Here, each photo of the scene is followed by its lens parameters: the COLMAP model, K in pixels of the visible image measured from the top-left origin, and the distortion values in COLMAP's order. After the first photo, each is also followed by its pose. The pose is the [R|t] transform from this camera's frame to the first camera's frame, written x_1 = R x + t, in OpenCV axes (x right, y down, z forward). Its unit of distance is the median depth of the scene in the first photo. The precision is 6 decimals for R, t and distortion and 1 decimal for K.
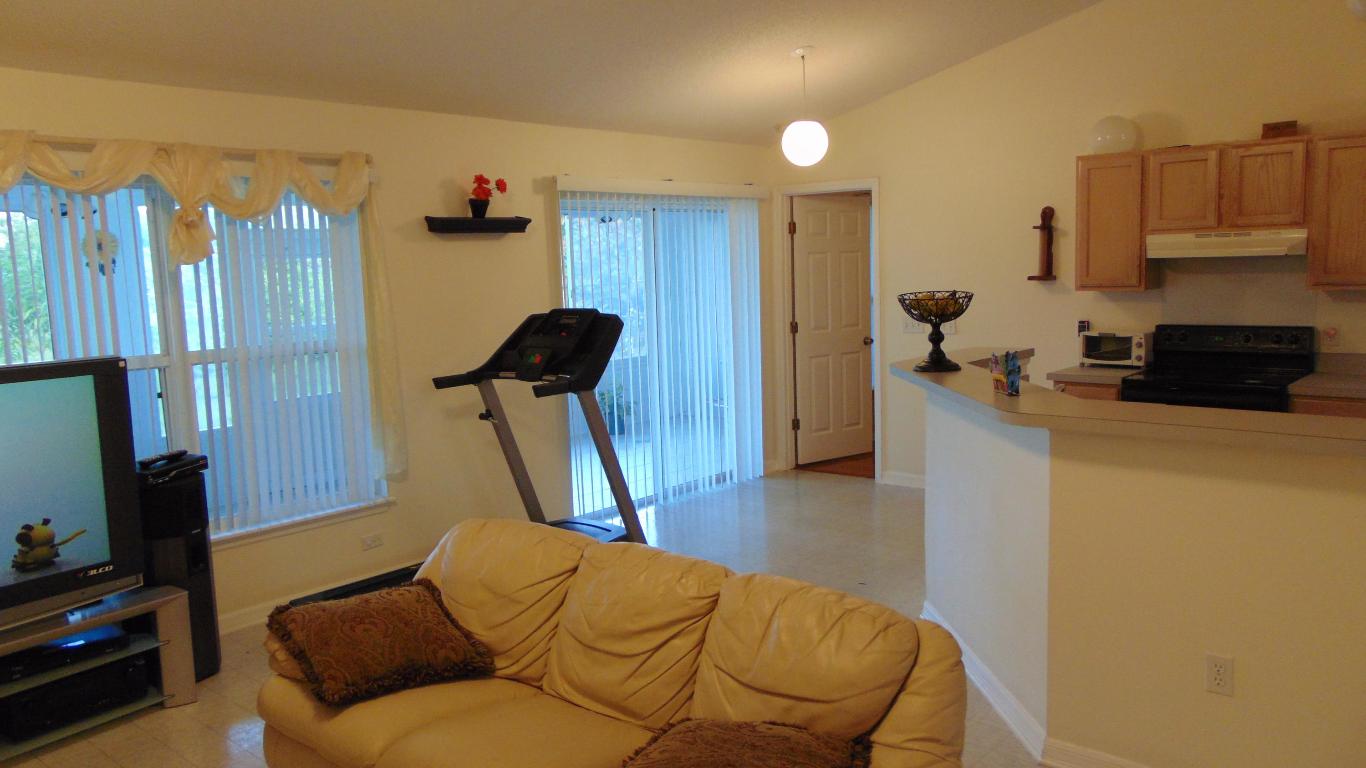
lens RADIAL K [[1034.9, 0, 687.0], [0, 1034.9, 379.8], [0, 0, 1]] dist [0.010678, 0.003879]
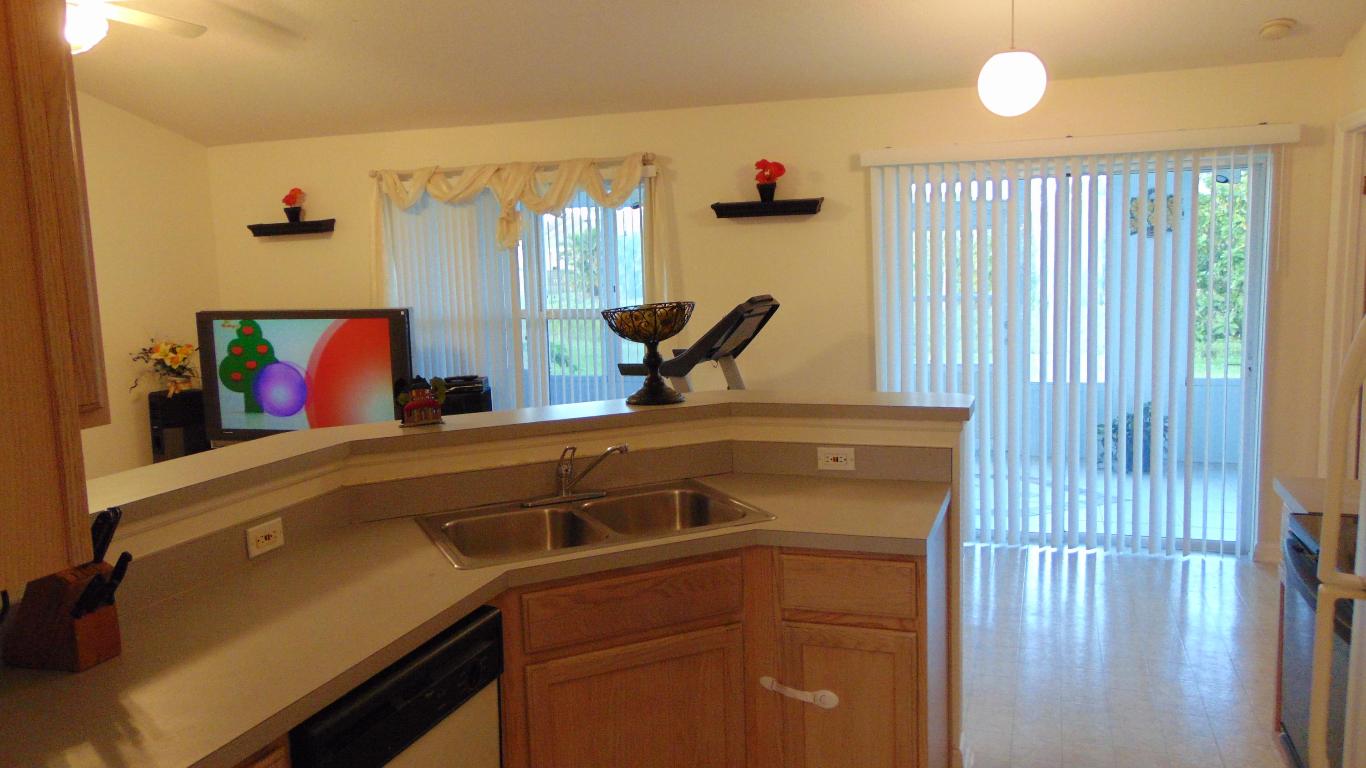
lens RADIAL K [[1034.9, 0, 687.0], [0, 1034.9, 379.8], [0, 0, 1]] dist [0.010678, 0.003879]
pose [[0.393070, 0.129763, -0.910306, 0.743888], [-0.094773, 0.990437, 0.100263, -0.078282], [0.914611, 0.046862, 0.401609, 0.534572]]
